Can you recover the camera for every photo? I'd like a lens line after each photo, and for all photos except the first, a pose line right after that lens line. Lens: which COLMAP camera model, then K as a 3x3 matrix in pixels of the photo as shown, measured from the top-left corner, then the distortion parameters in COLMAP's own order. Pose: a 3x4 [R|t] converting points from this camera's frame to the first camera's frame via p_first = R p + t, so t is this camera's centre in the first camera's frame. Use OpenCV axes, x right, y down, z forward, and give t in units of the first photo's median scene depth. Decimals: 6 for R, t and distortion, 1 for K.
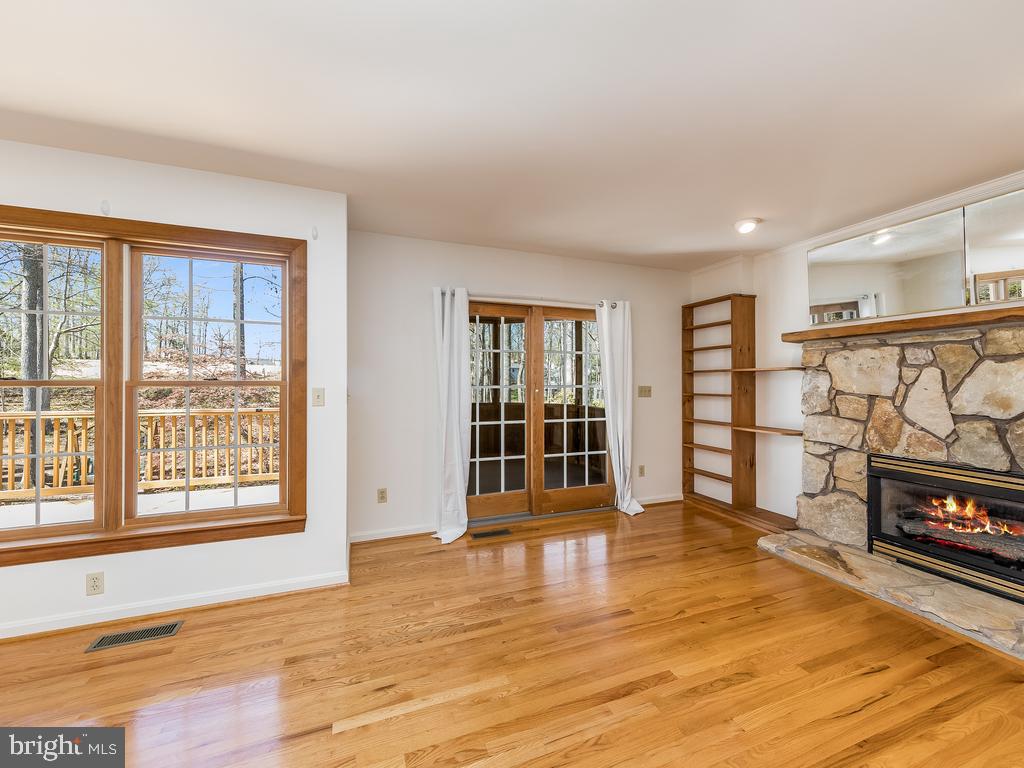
lens RADIAL K [[400.0, 0, 509.4], [0, 400.0, 376.1], [0, 0, 1]] dist [0.012304, 0.000016]
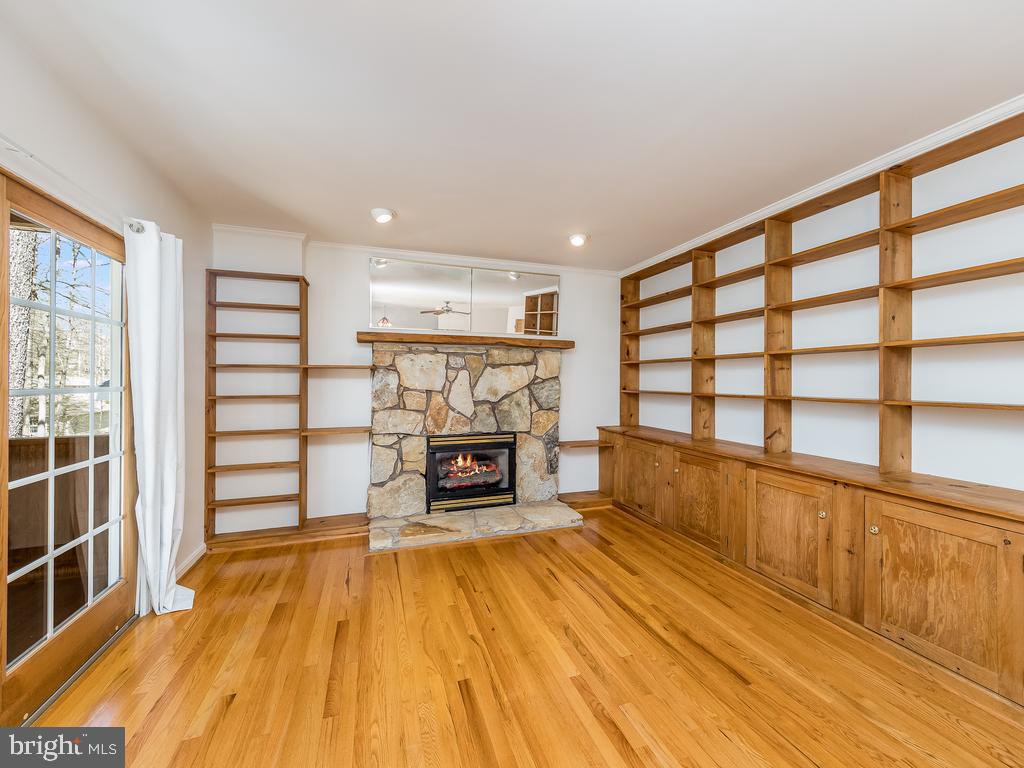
lens RADIAL K [[400.0, 0, 509.4], [0, 400.0, 376.1], [0, 0, 1]] dist [0.012304, 0.000016]
pose [[0.035258, 0.006621, 0.999356, -0.379649], [-0.015705, 0.999858, -0.006070, 0.006020], [-0.999255, -0.015481, 0.035357, 0.728790]]
